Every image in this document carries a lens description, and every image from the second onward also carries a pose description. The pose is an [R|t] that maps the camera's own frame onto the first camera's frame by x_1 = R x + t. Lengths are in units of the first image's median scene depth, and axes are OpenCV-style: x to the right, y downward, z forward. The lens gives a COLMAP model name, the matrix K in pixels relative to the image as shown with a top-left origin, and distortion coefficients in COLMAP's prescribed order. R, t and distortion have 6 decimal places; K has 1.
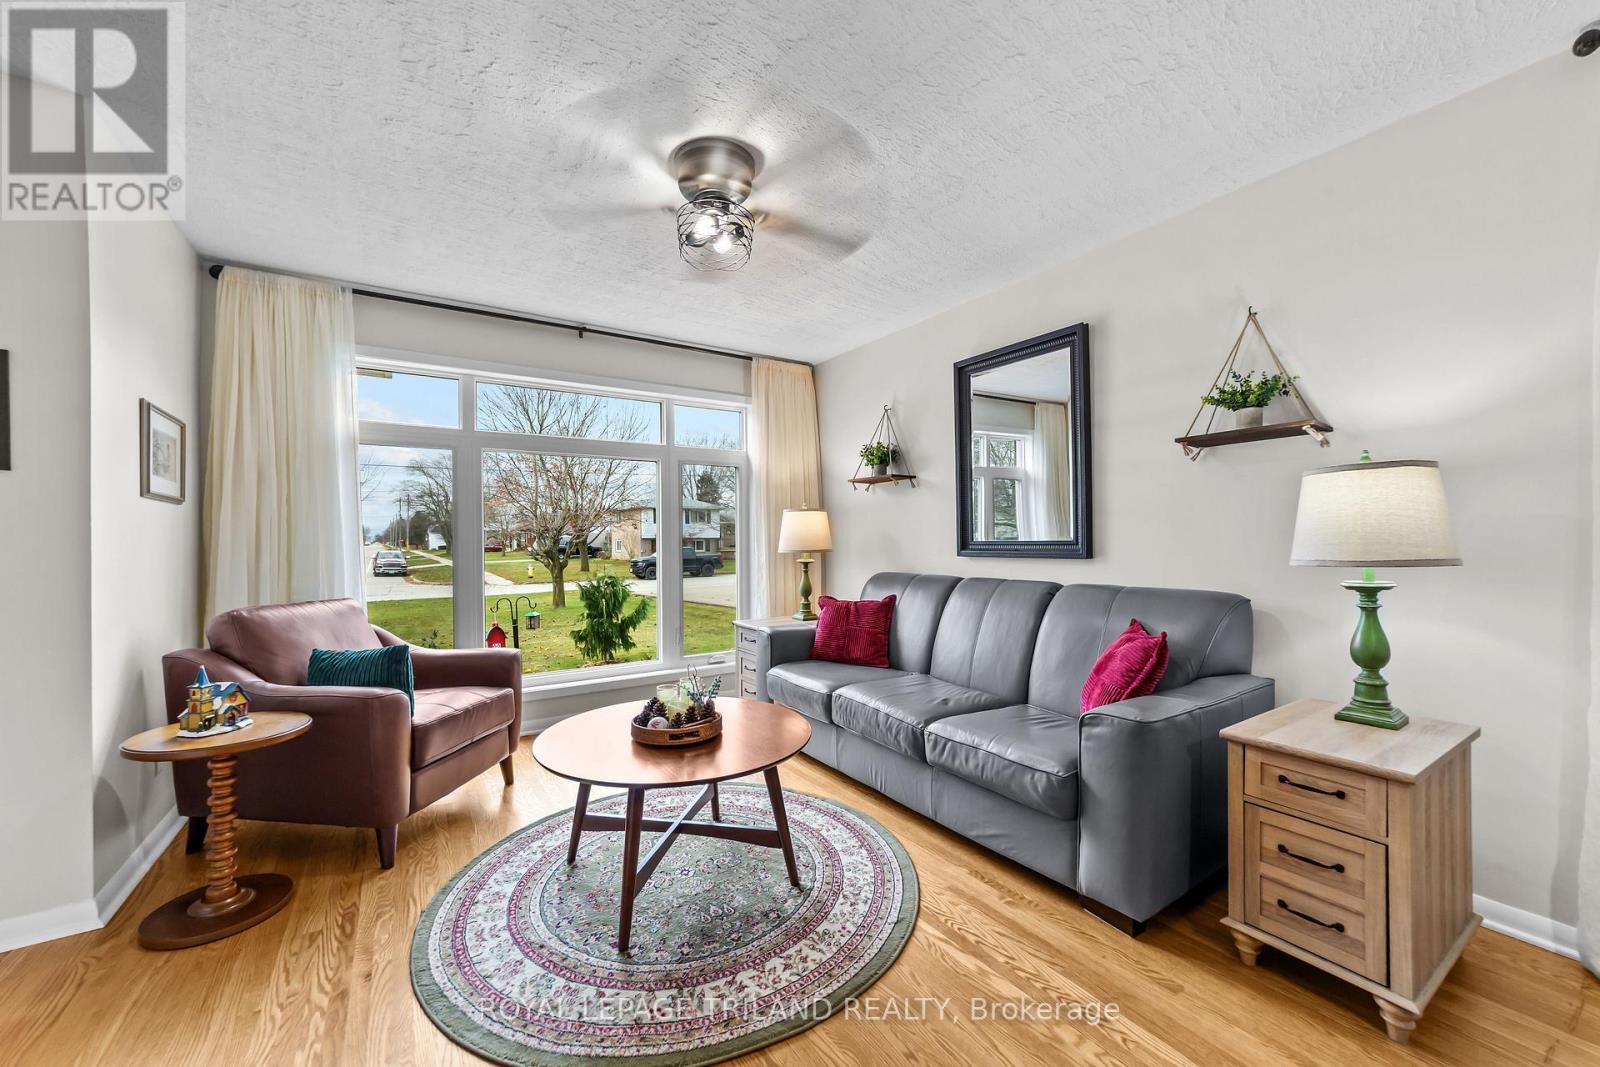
lens RADIAL K [[621.2, 0, 798.4], [0, 621.2, 538.9], [0, 0, 1]] dist [-0.013306, 0.005603]
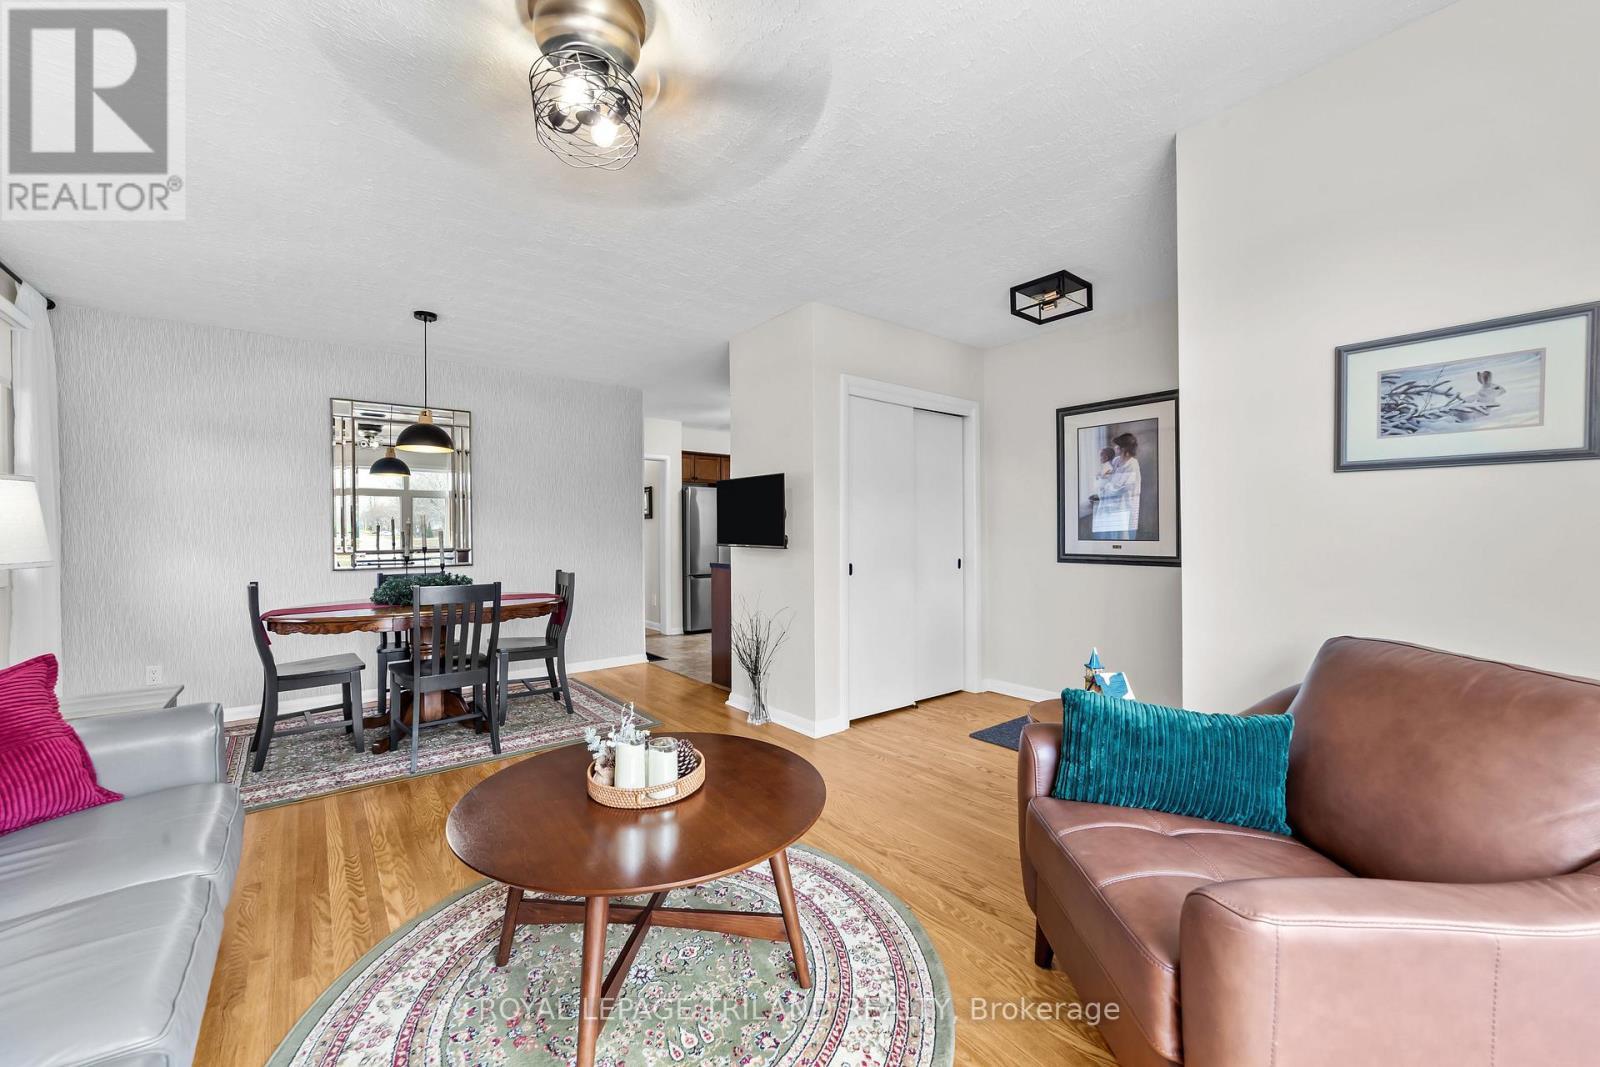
lens RADIAL K [[621.2, 0, 790.7], [0, 621.2, 534.2], [0, 0, 1]] dist [-0.013306, 0.005603]
pose [[-0.996122, 0.013571, -0.086929, -0.316532], [0.013262, 0.999904, 0.004130, -0.001519], [0.086977, 0.002961, -0.996206, 1.824211]]
